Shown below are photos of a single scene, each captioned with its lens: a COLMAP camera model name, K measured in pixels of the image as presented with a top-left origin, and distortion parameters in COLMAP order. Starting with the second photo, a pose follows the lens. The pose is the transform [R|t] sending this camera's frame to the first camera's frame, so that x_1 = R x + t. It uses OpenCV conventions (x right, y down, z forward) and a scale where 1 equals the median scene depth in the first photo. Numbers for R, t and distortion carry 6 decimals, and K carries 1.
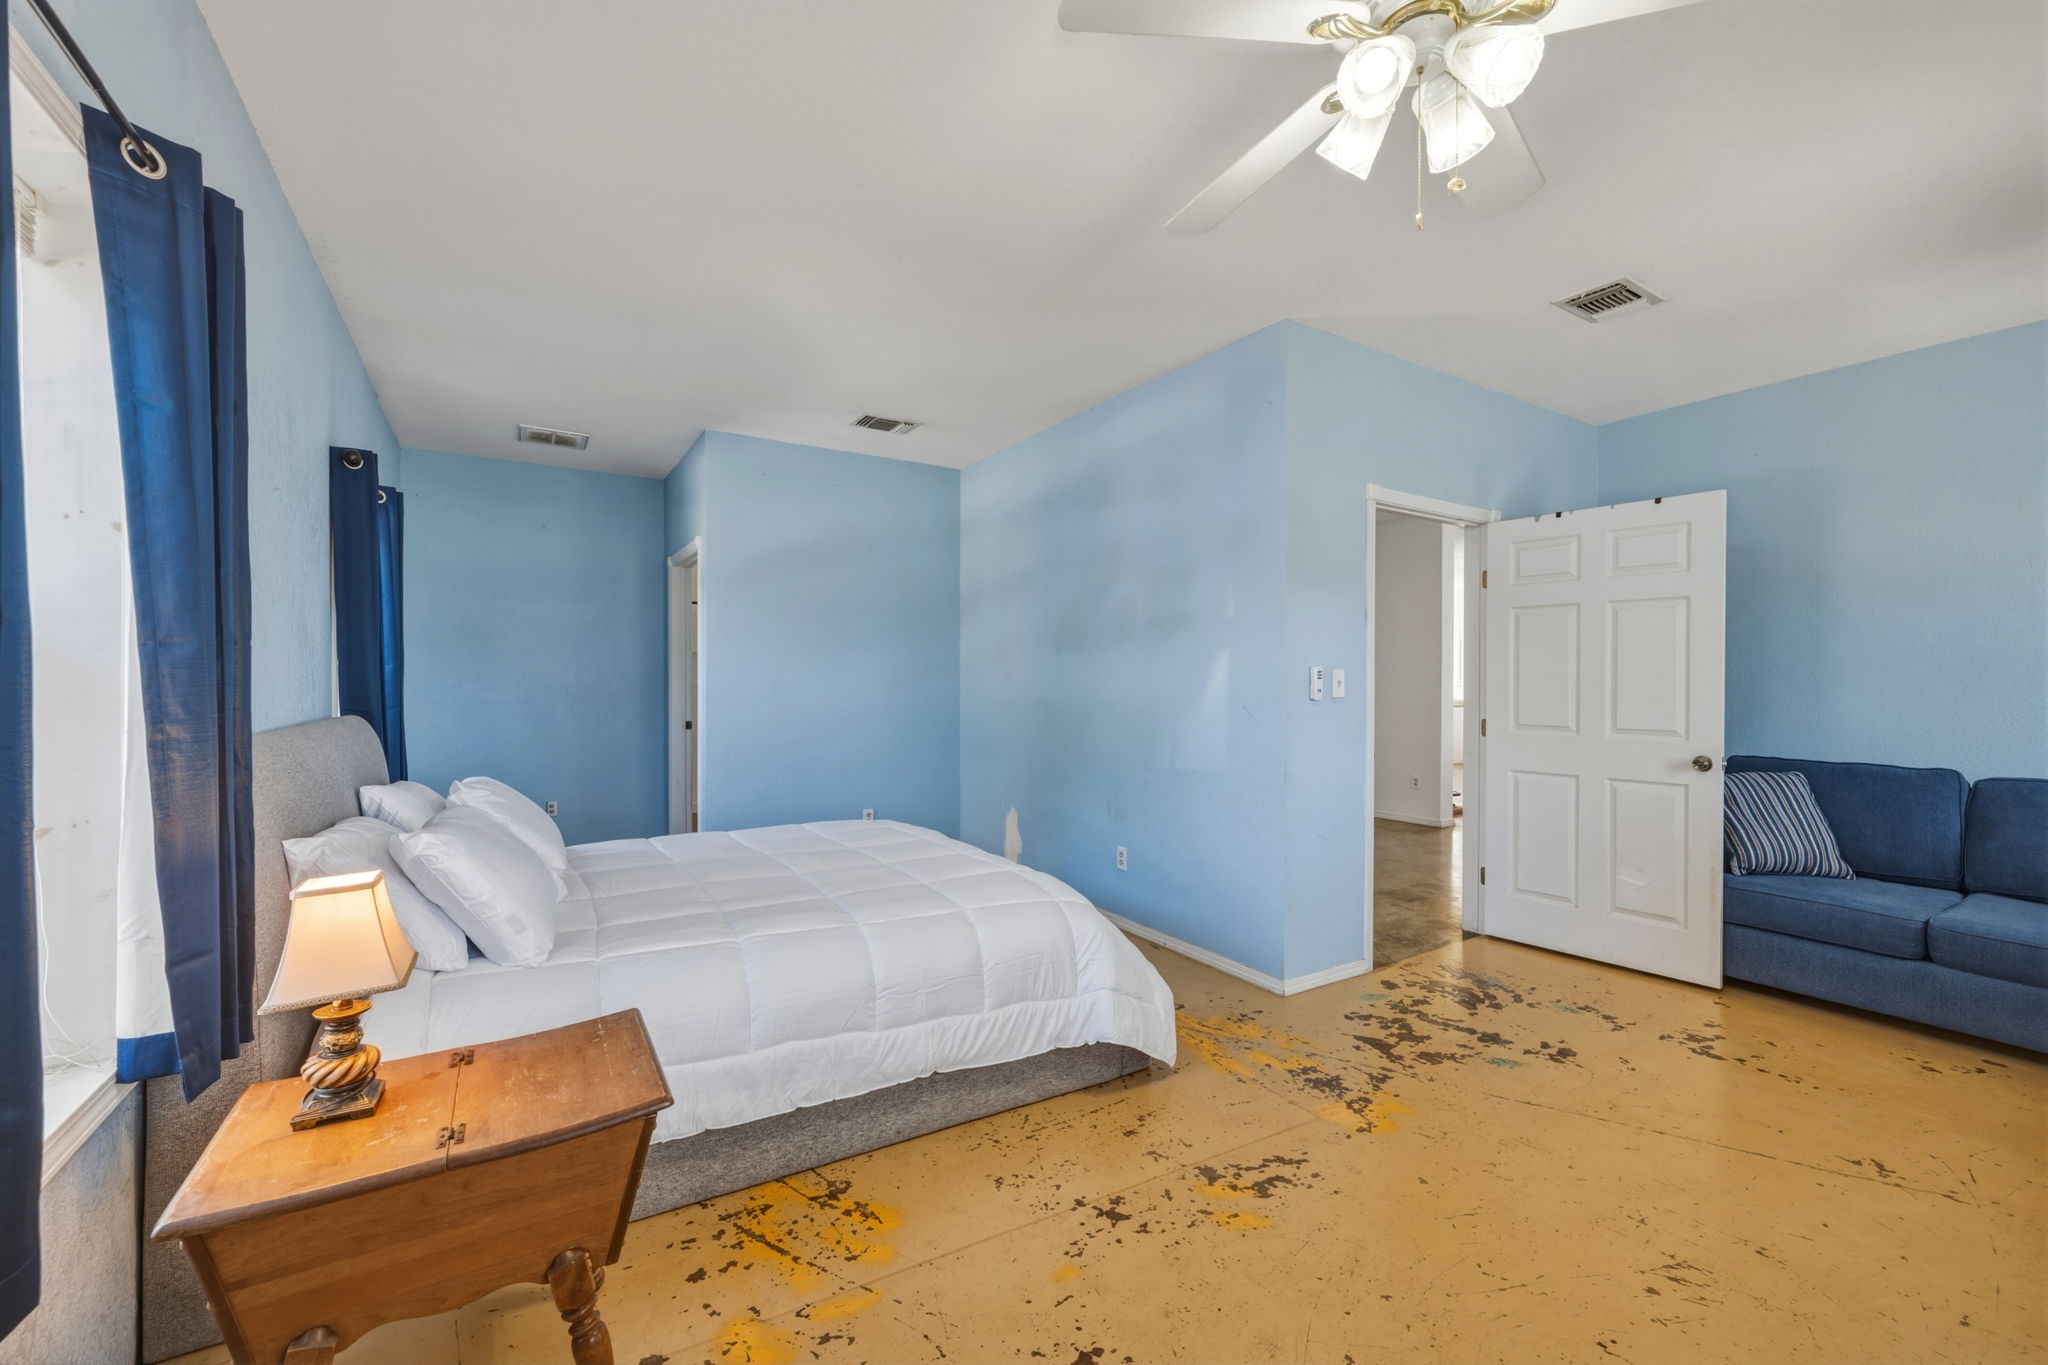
lens RADIAL K [[837.4, 0, 1017.2], [0, 837.4, 683.1], [0, 0, 1]] dist [-0.001258, 0.000145]
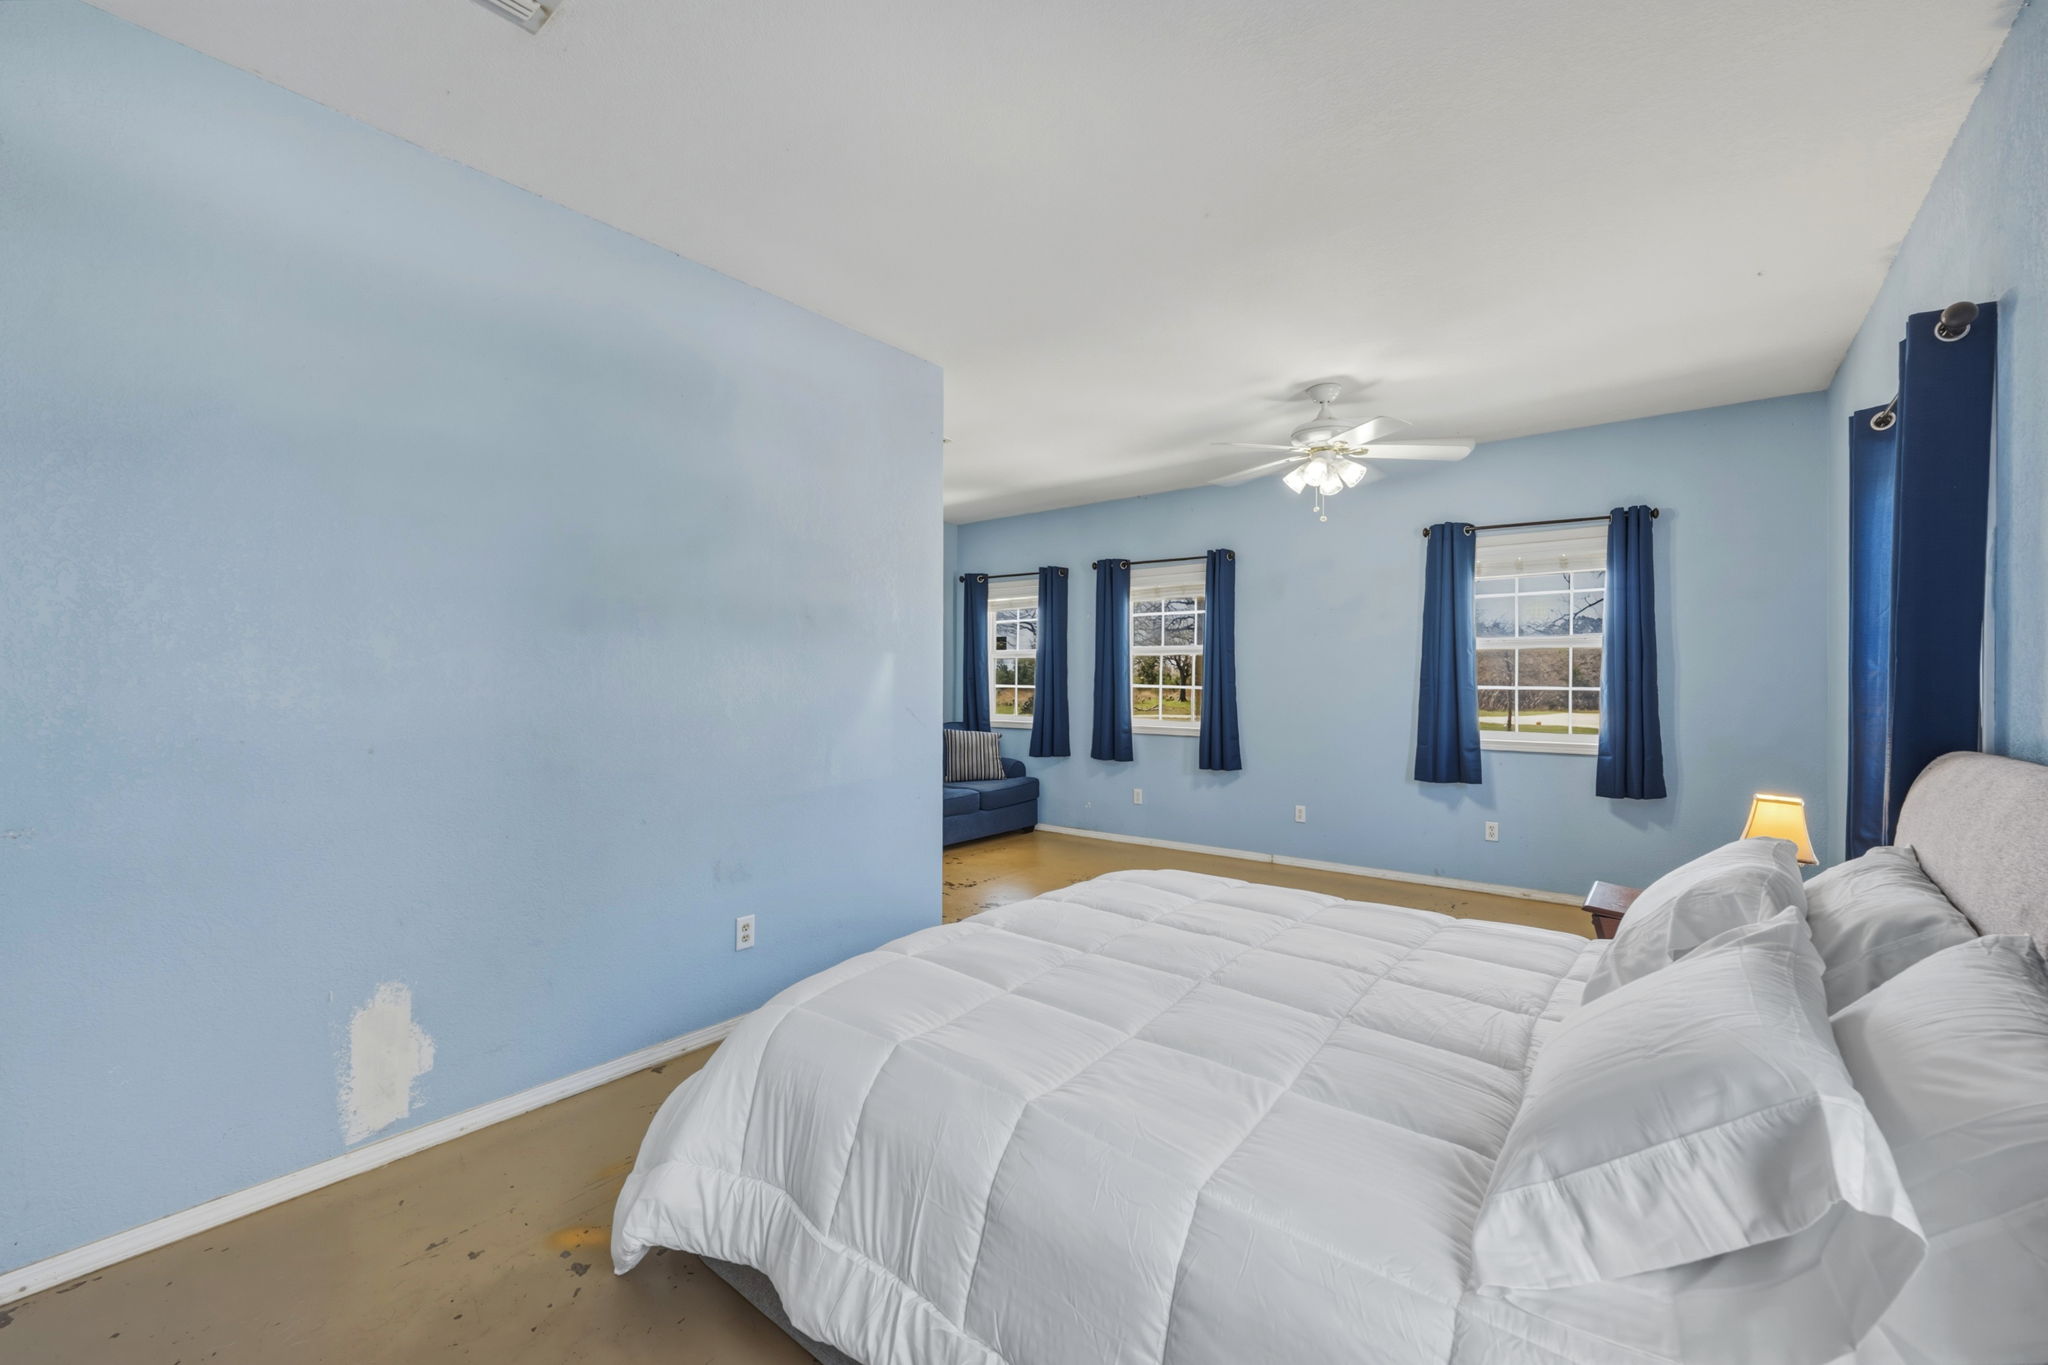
lens RADIAL K [[837.4, 0, 1017.2], [0, 837.4, 683.1], [0, 0, 1]] dist [-0.001258, 0.000145]
pose [[-0.327237, -0.005752, 0.944925, -0.897814], [0.003477, 0.999967, 0.007291, -0.014803], [-0.944936, 0.005671, -0.327206, 1.436504]]
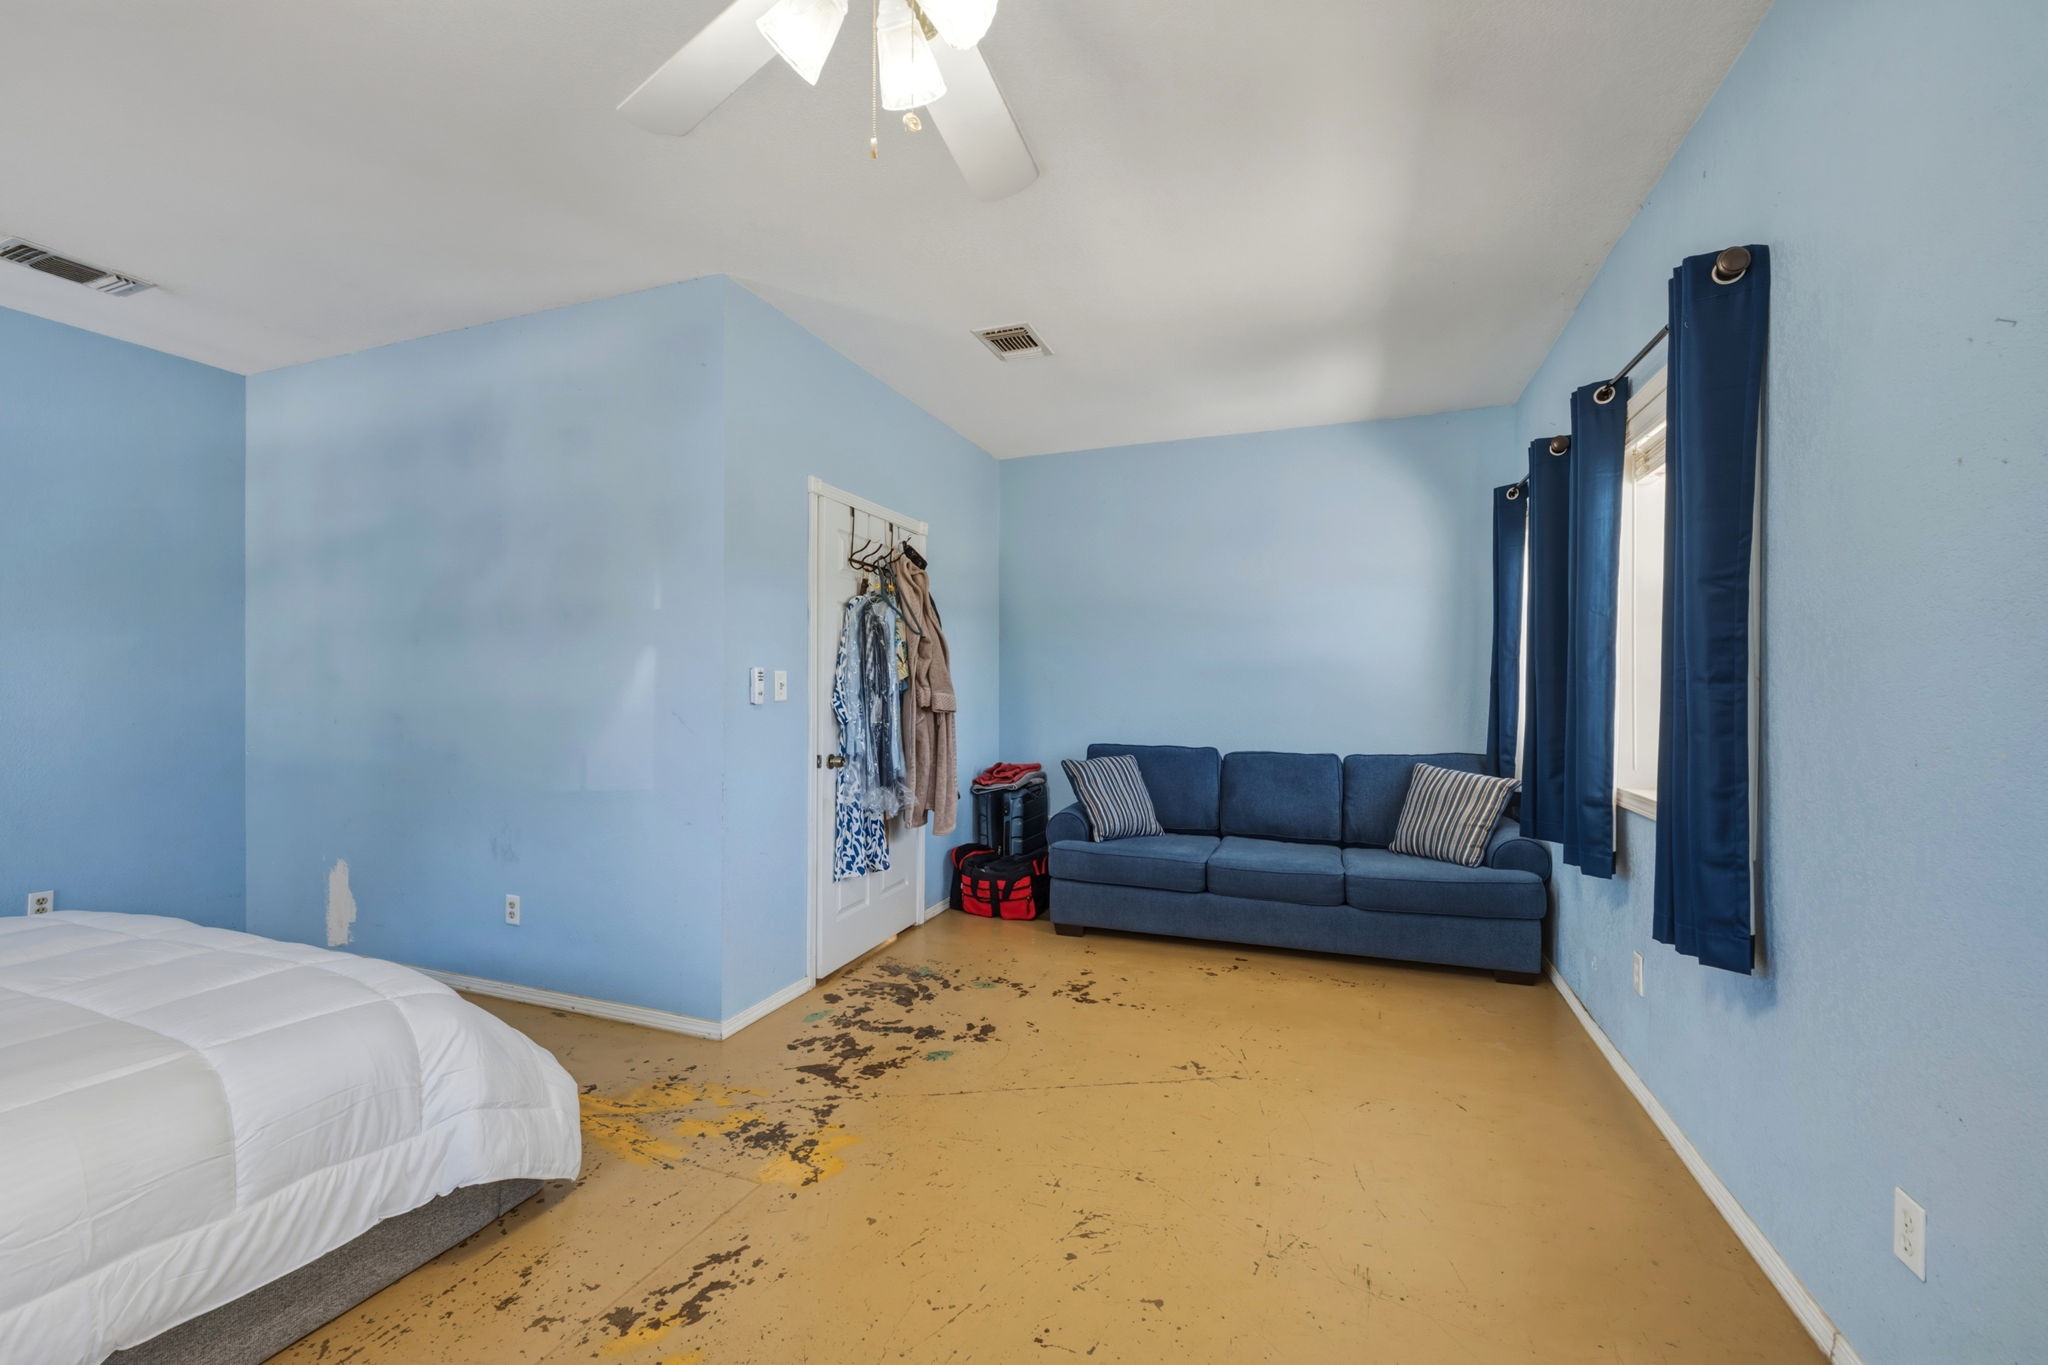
lens RADIAL K [[837.4, 0, 1017.2], [0, 837.4, 683.1], [0, 0, 1]] dist [-0.001258, 0.000145]
pose [[0.799005, -0.000369, 0.601325, 0.043971], [0.002958, 0.999990, -0.003317, 0.001309], [-0.601318, 0.004429, 0.798998, 0.124570]]
